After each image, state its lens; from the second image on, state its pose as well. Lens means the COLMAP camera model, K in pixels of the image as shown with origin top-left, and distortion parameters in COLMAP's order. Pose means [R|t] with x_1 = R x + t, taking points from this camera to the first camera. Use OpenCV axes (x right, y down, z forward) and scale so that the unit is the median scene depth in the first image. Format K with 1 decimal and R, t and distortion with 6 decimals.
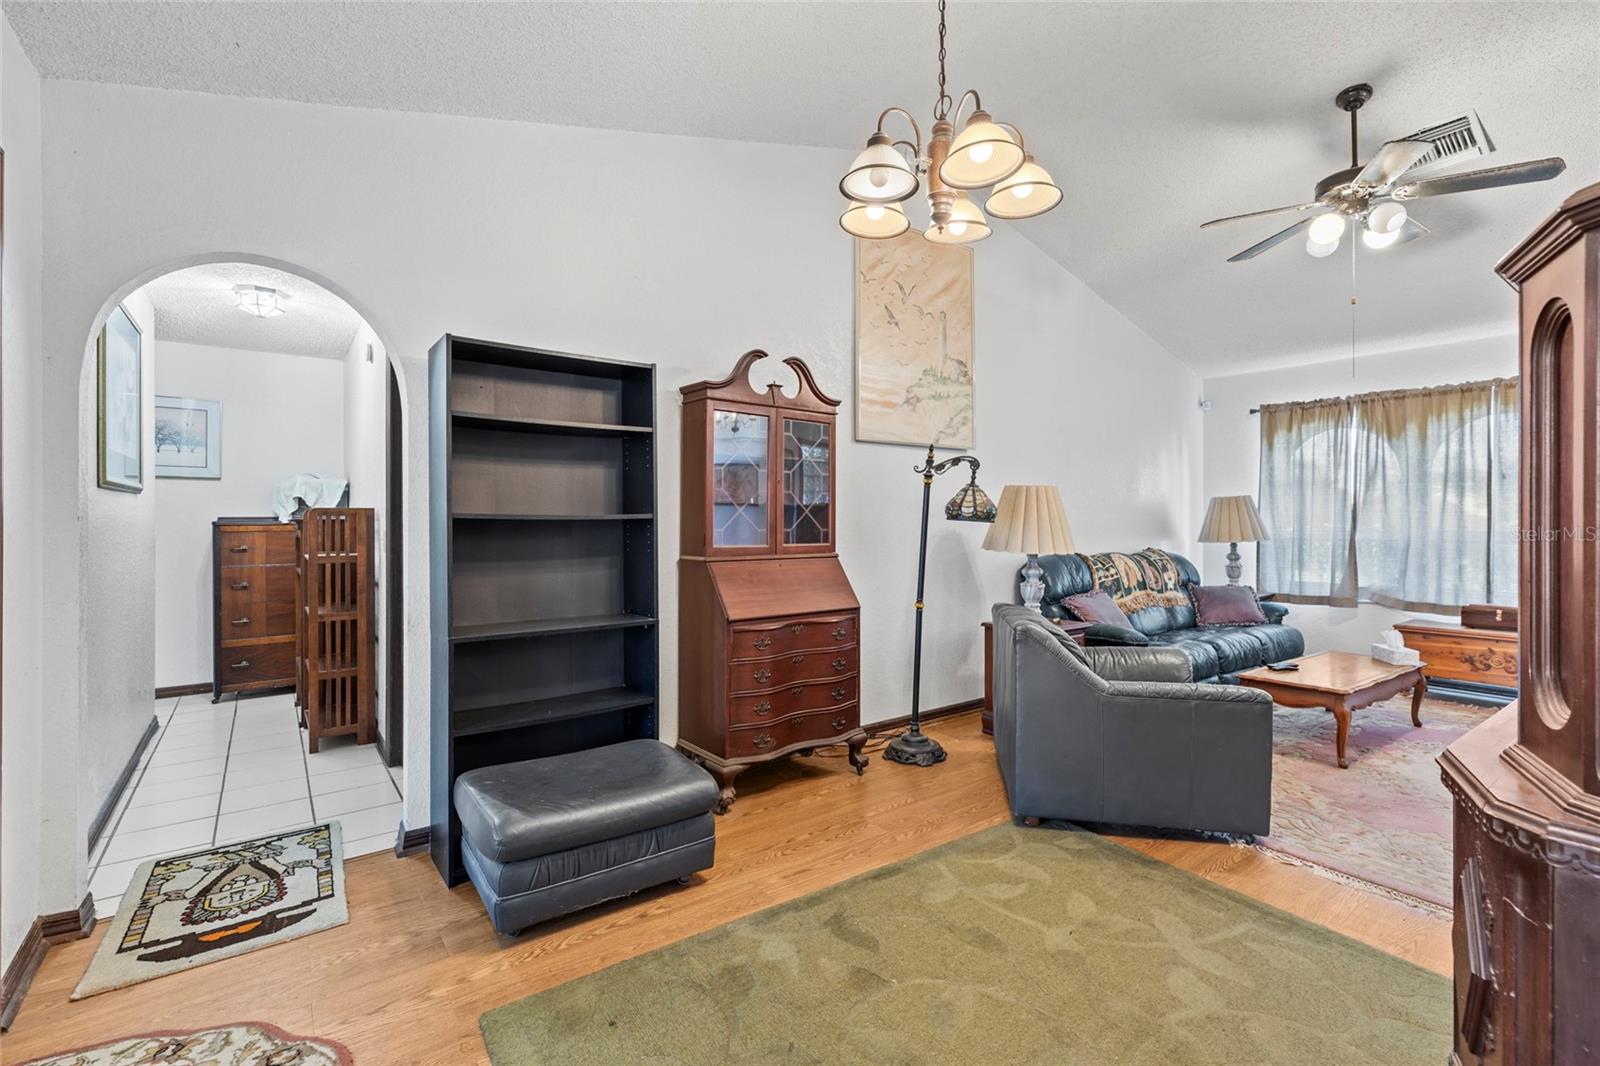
lens RADIAL K [[718.5, 0, 797.1], [0, 718.5, 518.8], [0, 0, 1]] dist [-0.000972, 0.002062]
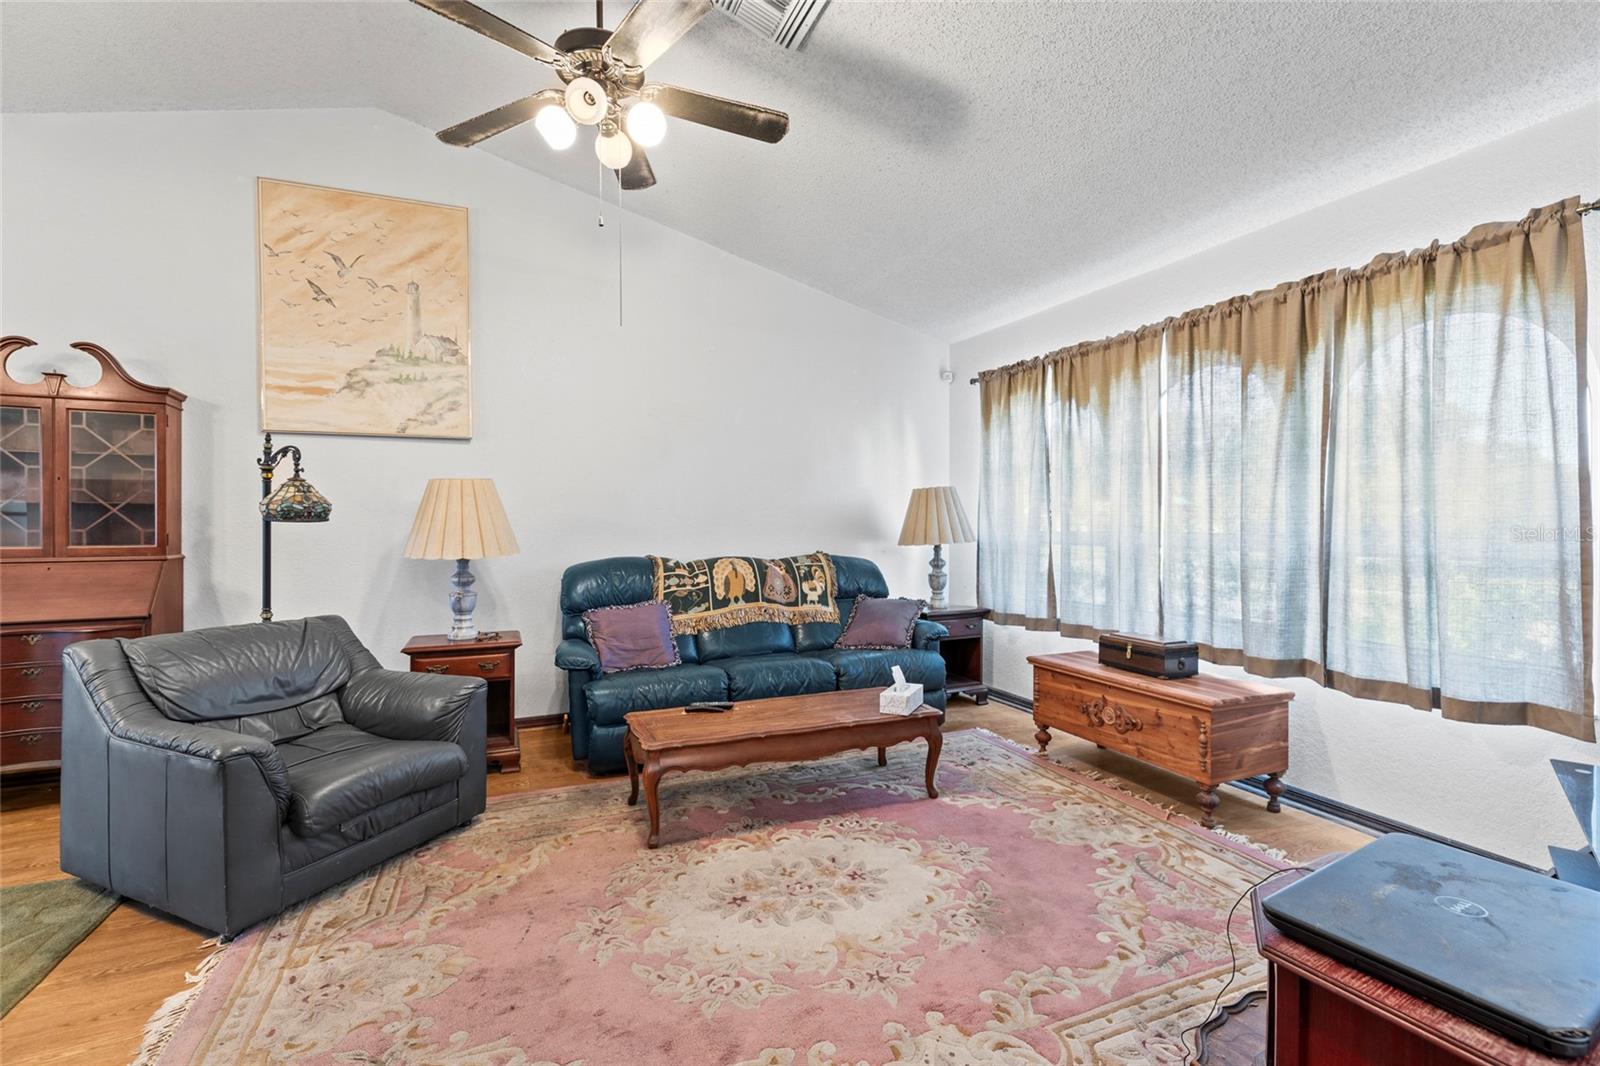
lens RADIAL K [[718.5, 0, 799.5], [0, 718.5, 523.5], [0, 0, 1]] dist [-0.000972, 0.002062]
pose [[0.973560, -0.001037, -0.228430, 0.754284], [0.003232, 0.999952, 0.009236, 0.000754], [0.228409, -0.009730, 0.973517, 0.213841]]
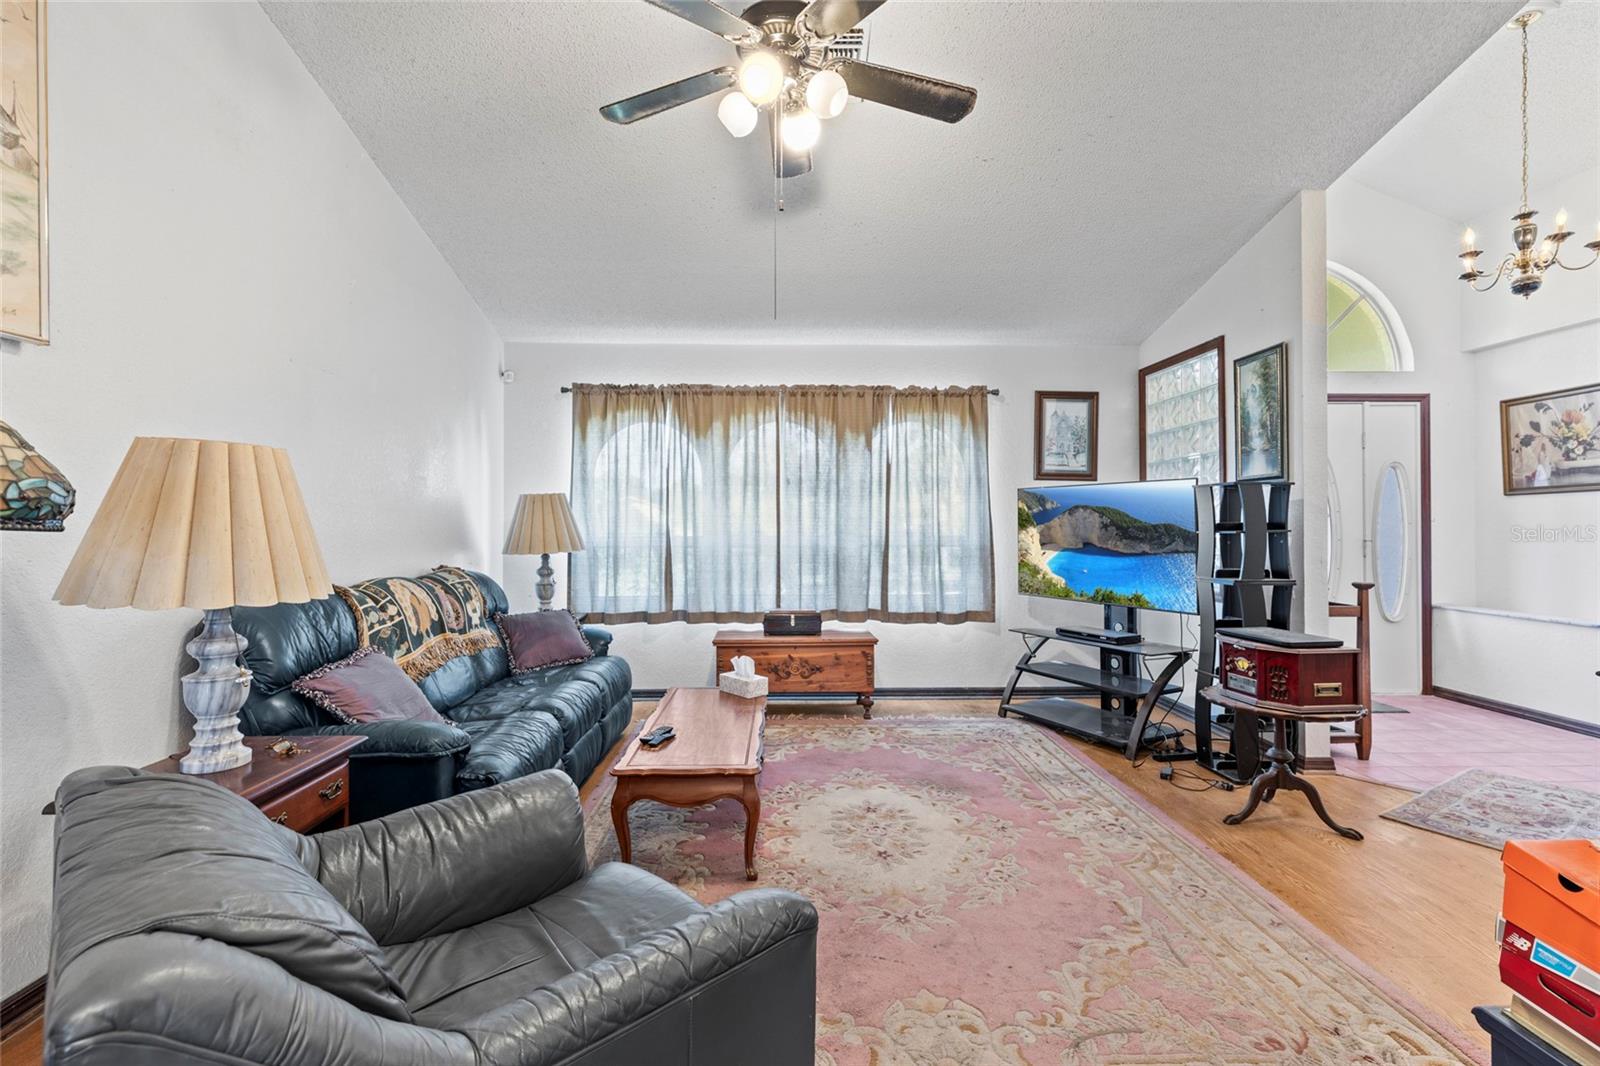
lens RADIAL K [[718.5, 0, 786.1], [0, 718.5, 518.4], [0, 0, 1]] dist [-0.000972, 0.002062]
pose [[0.577602, 0.007311, 0.816286, 0.143878], [-0.001907, 0.999969, -0.007607, 0.000716], [-0.816316, 0.002838, 0.577598, 0.396508]]
